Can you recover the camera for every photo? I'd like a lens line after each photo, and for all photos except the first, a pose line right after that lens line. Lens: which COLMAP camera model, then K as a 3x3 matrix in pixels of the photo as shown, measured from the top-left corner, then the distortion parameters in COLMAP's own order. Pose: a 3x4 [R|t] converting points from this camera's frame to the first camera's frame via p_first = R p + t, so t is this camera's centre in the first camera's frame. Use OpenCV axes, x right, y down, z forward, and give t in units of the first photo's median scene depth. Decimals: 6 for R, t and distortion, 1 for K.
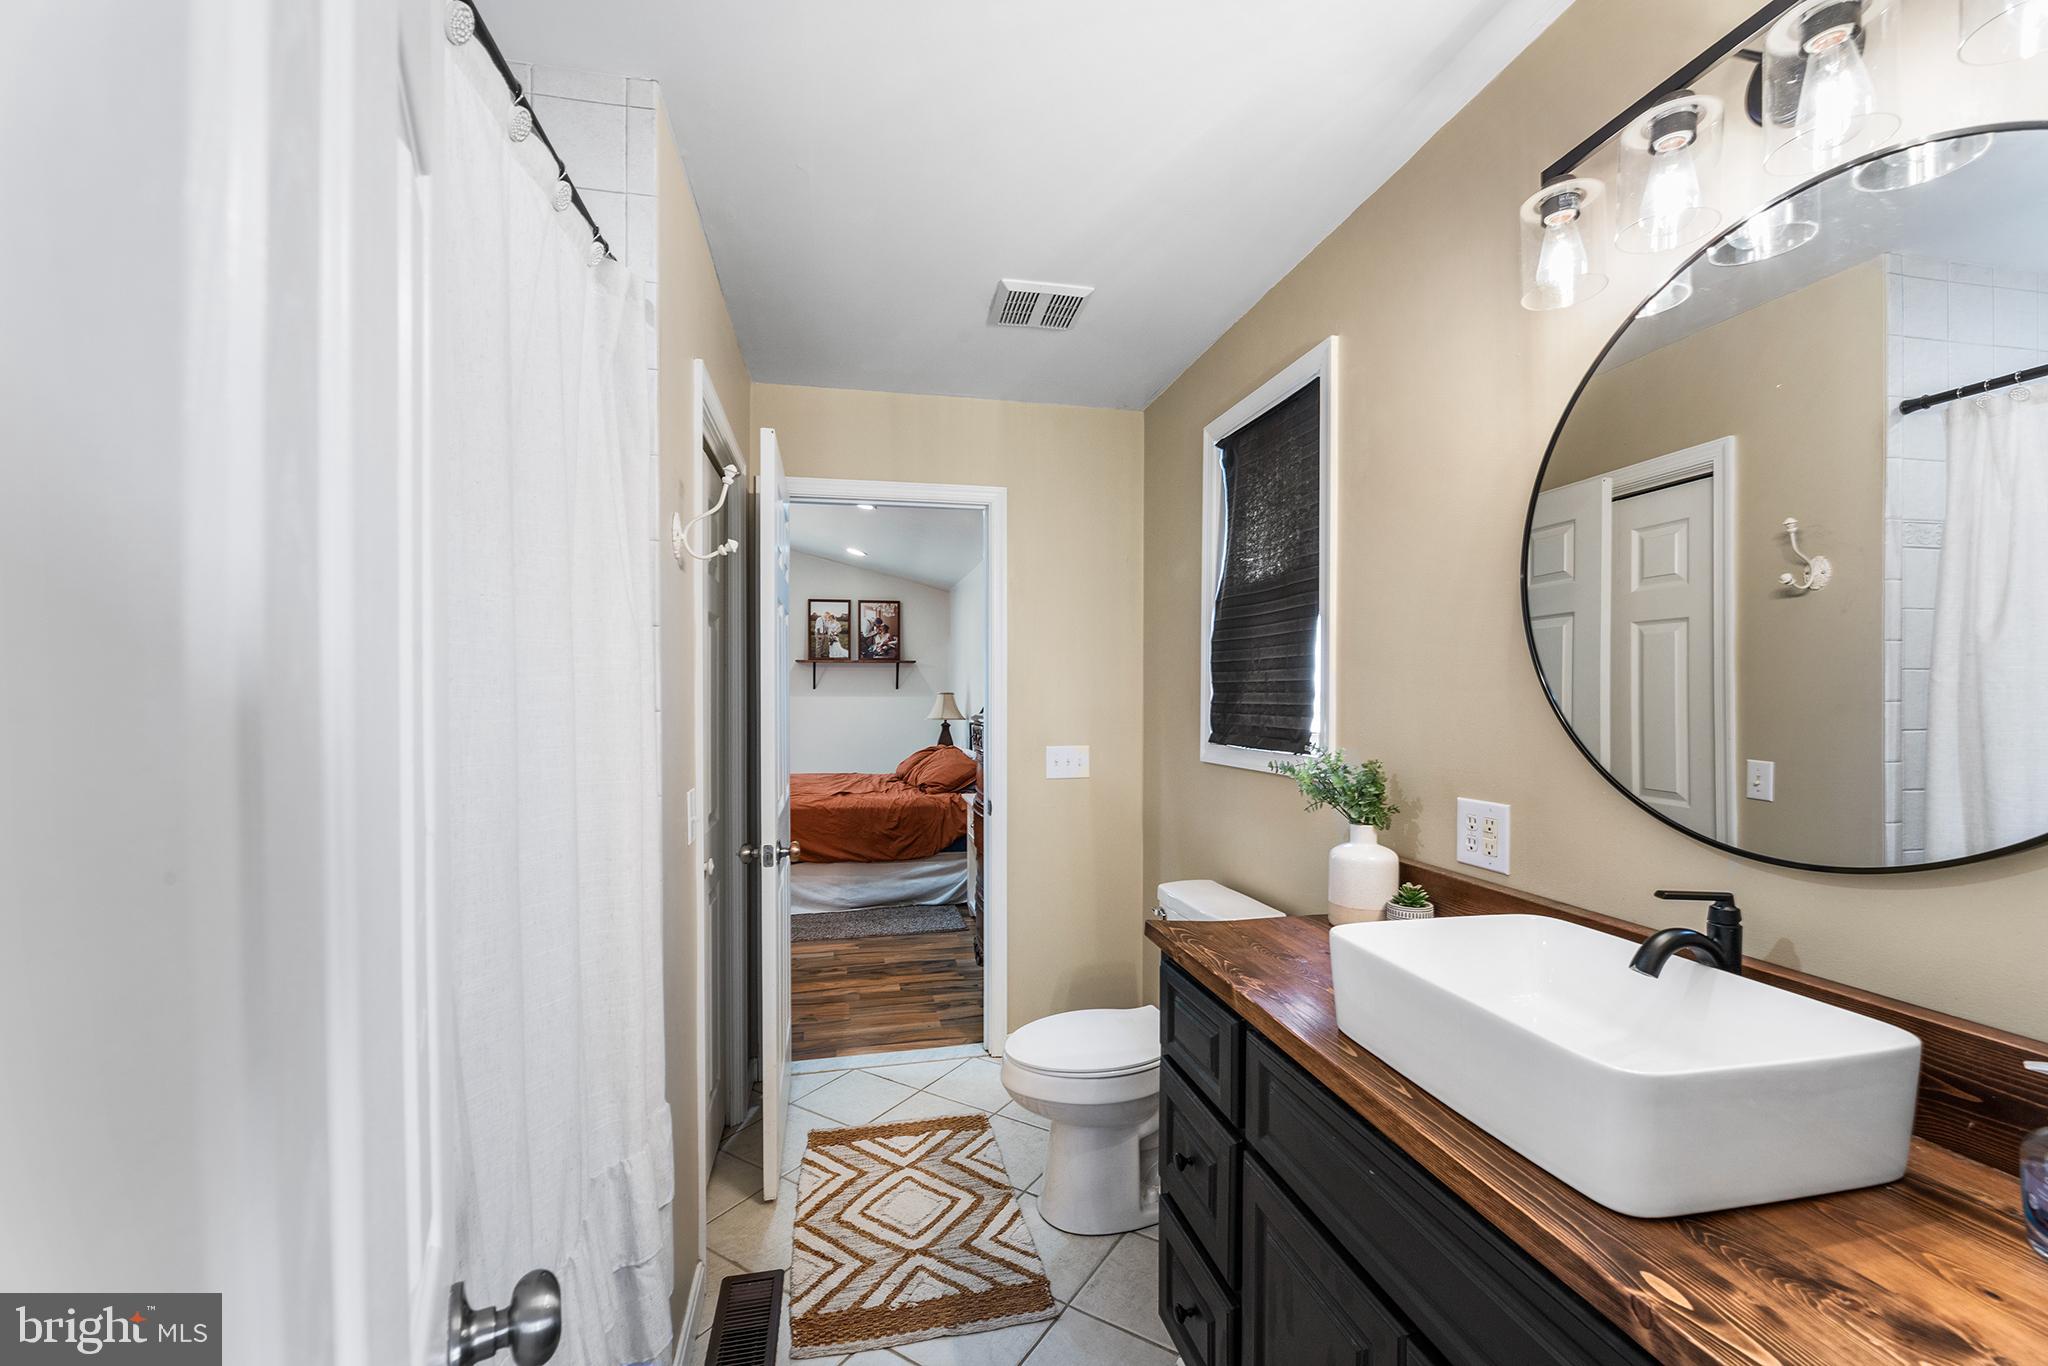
lens RADIAL K [[815.4, 0, 997.6], [0, 815.4, 707.5], [0, 0, 1]] dist [-0.001612, -0.000184]
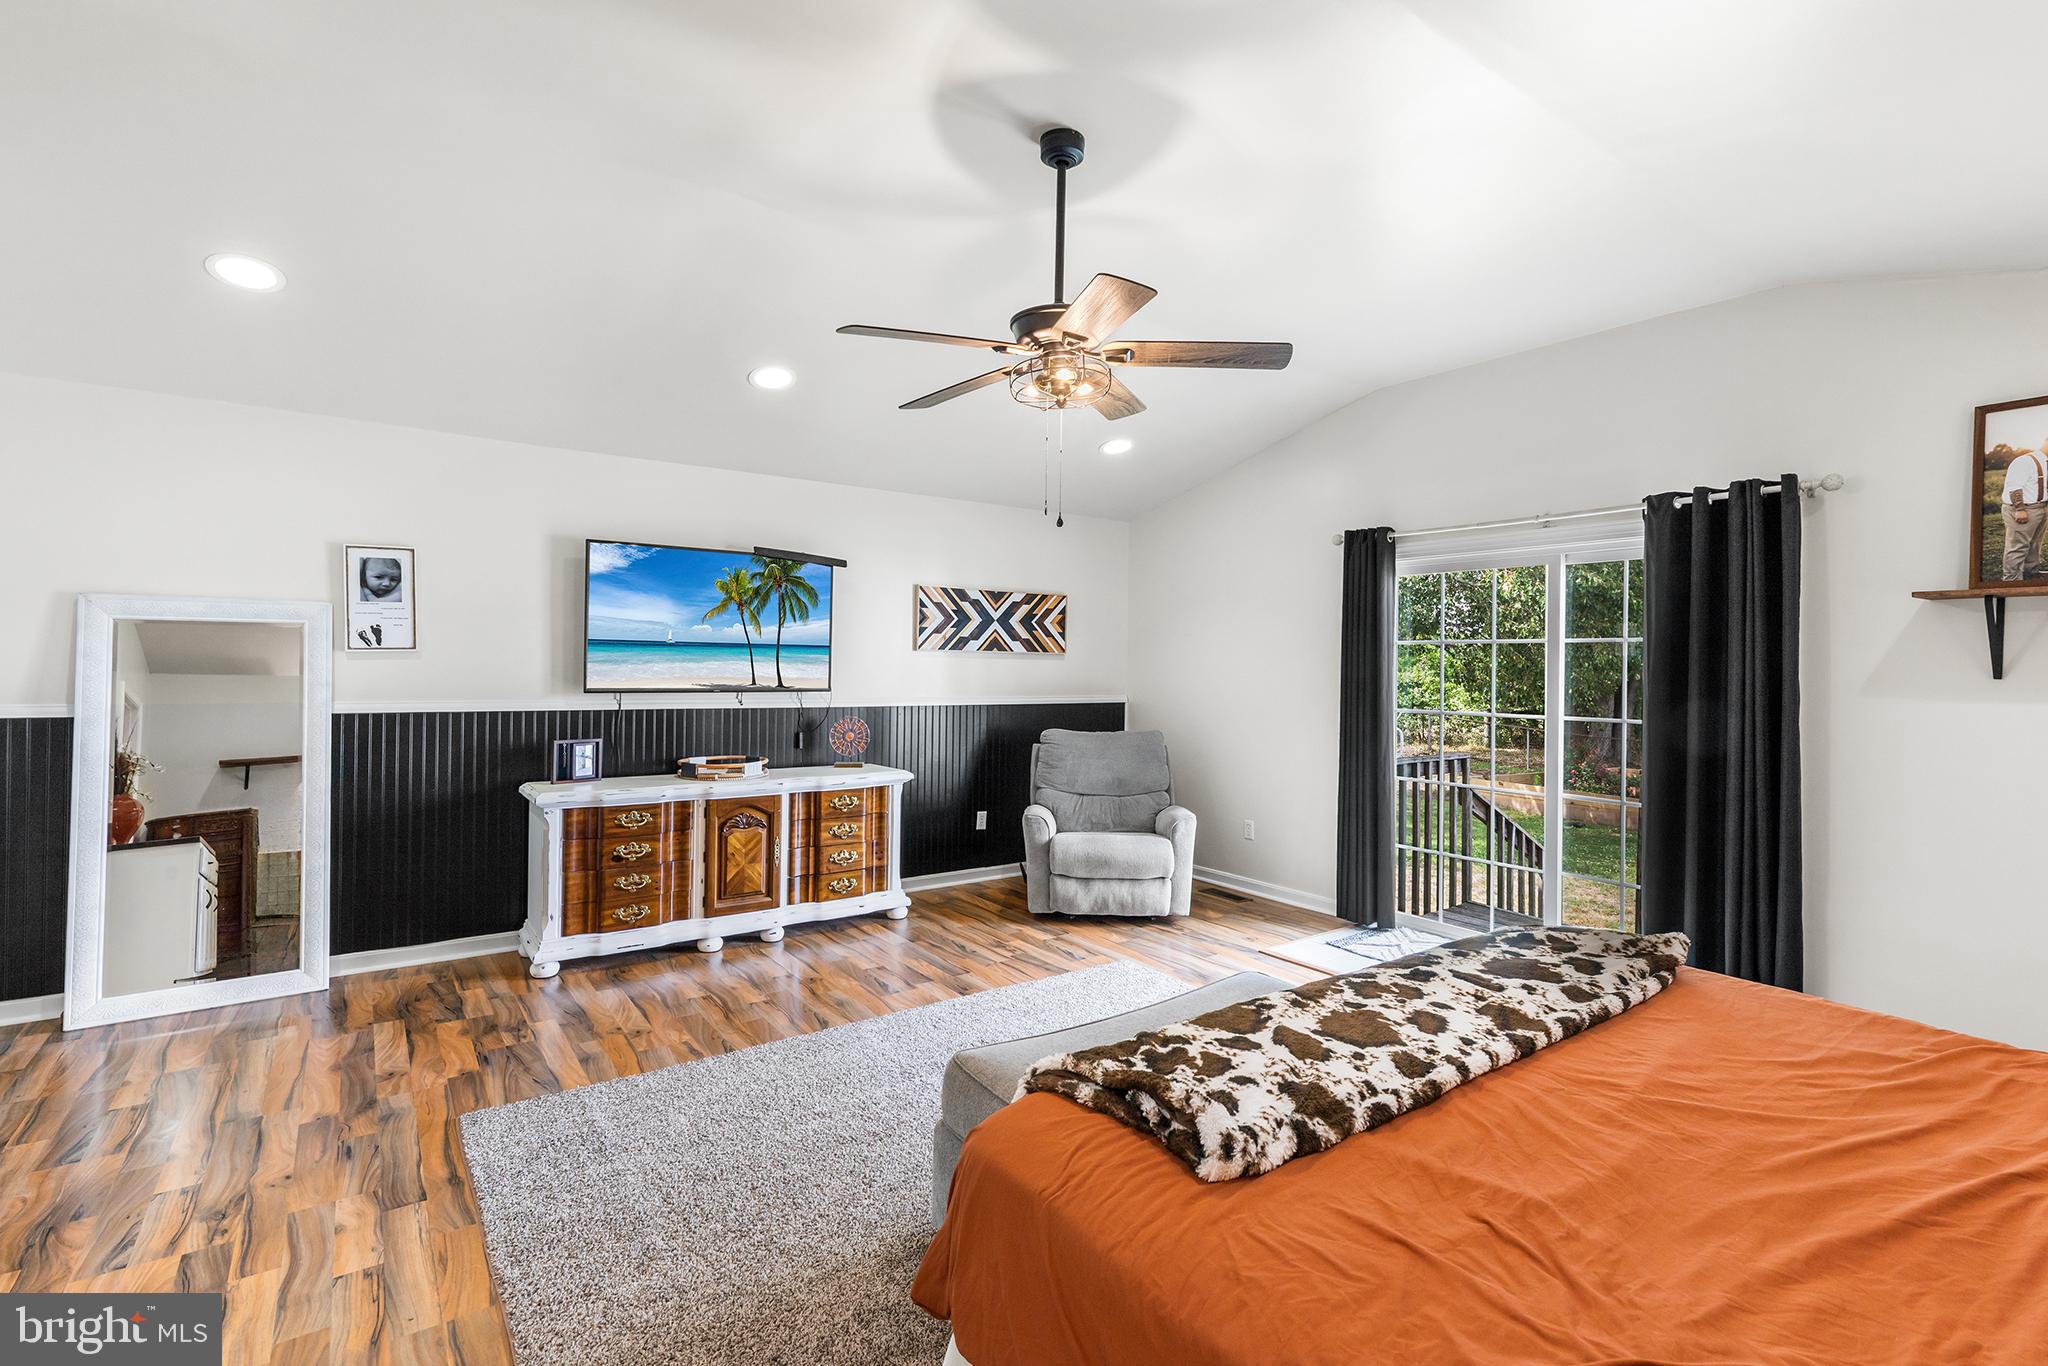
lens RADIAL K [[942.2, 0, 1022.1], [0, 942.2, 667.3], [0, 0, 1]] dist [-0.002456, -0.000197]
pose [[0.417099, 0.004898, -0.908848, -0.045552], [-0.030183, 0.999509, -0.008465, -0.012149], [0.908360, 0.030962, 0.417041, 0.487853]]
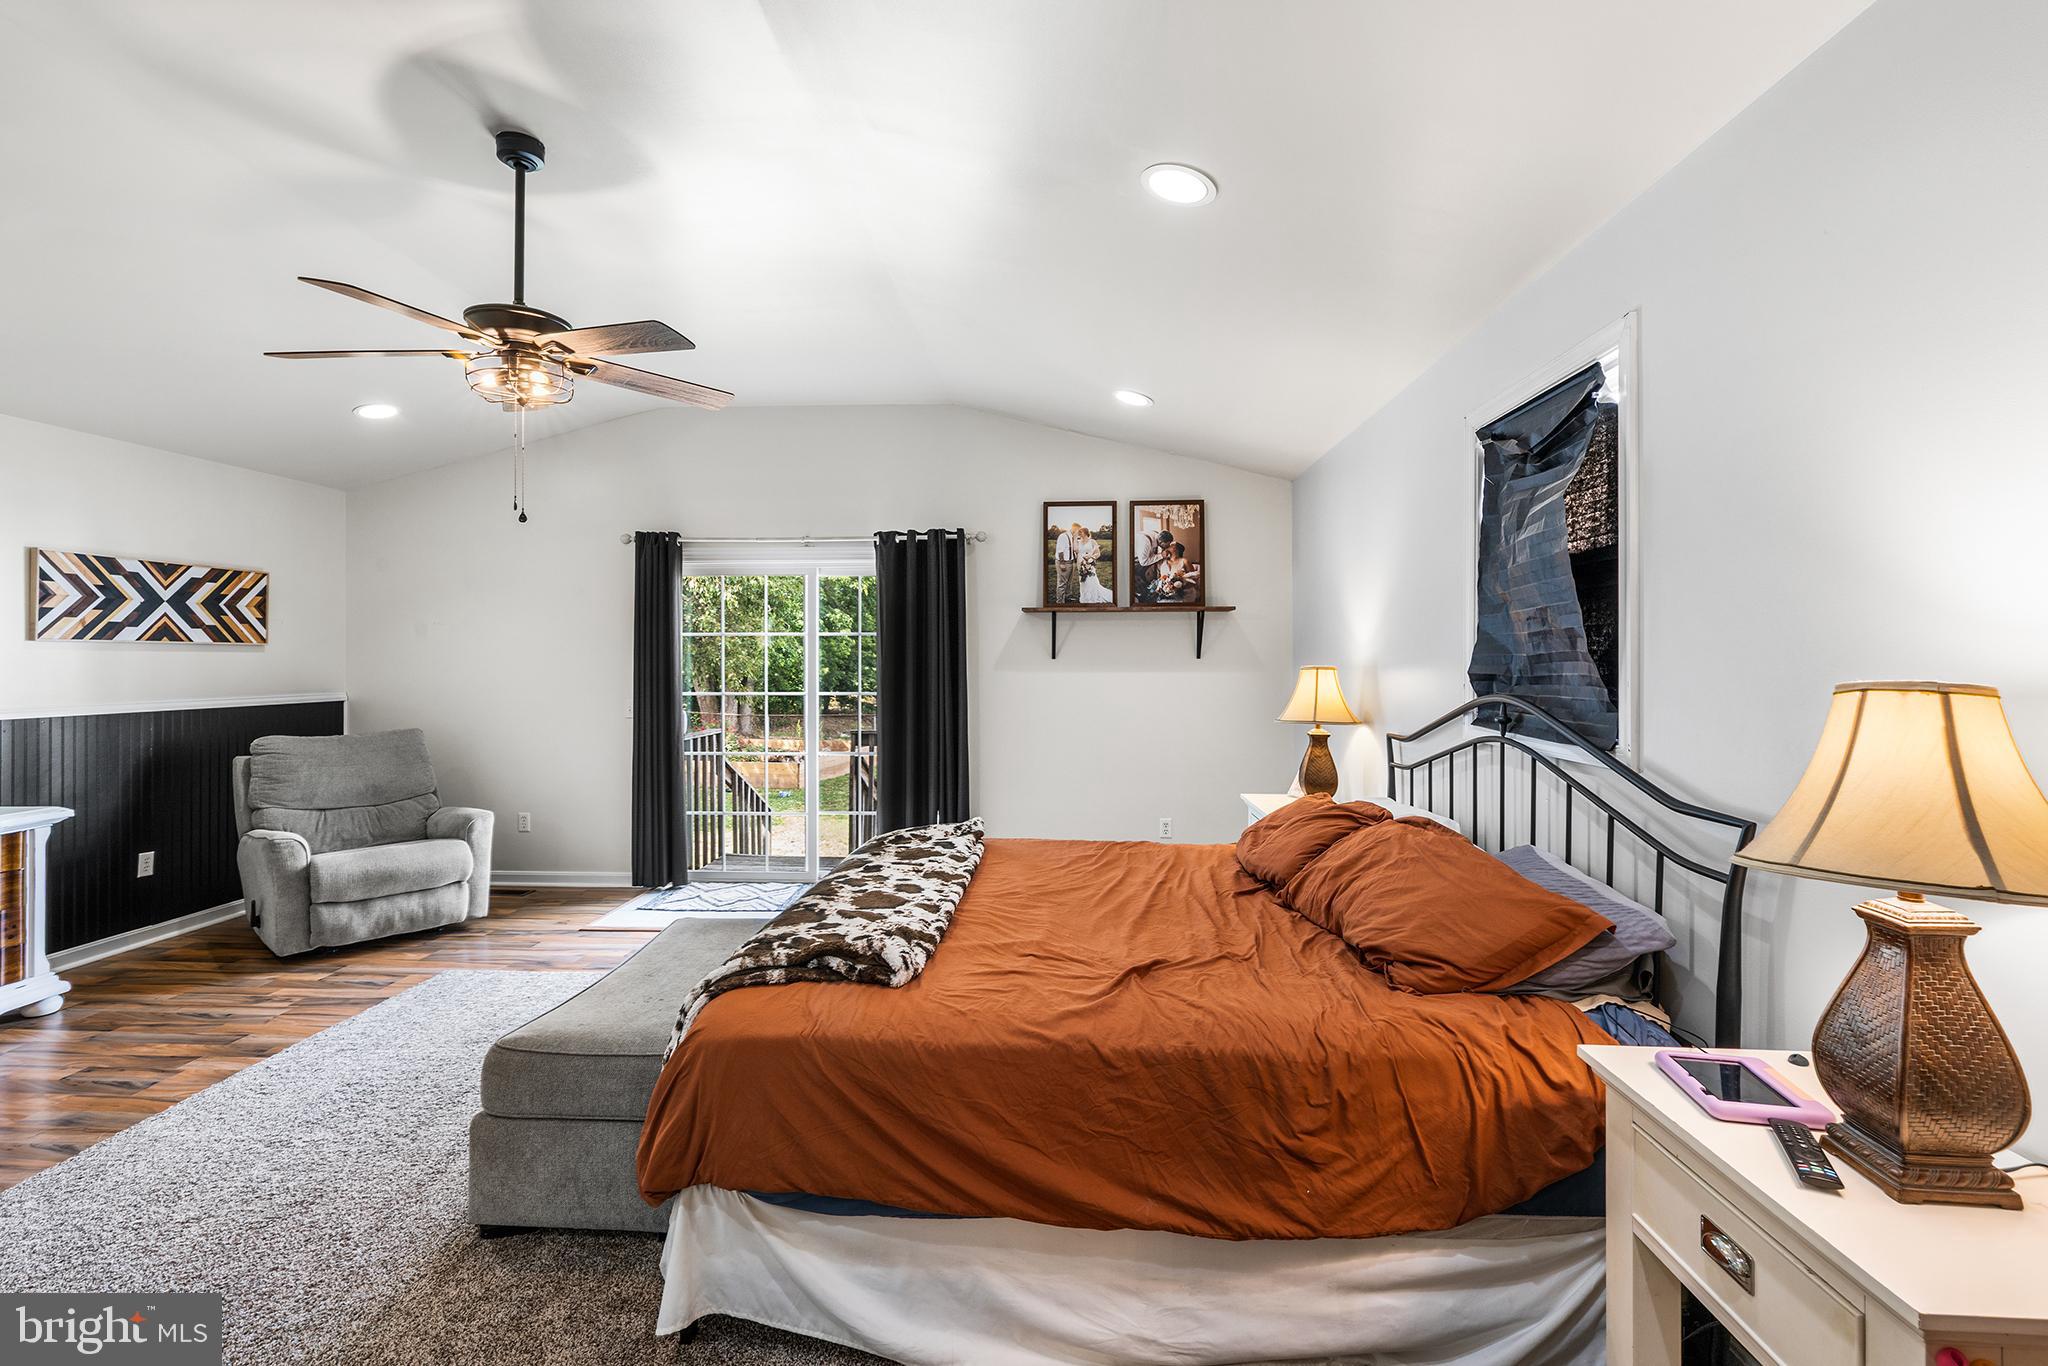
lens RADIAL K [[933.3, 0, 1035.3], [0, 933.3, 658.8], [0, 0, 1]] dist [0.001396, 0.000262]
pose [[0.971385, -0.003699, -0.237481, -0.081539], [-0.001173, 0.999792, -0.020372, -0.009038], [0.237507, 0.020068, 0.971179, 0.359221]]
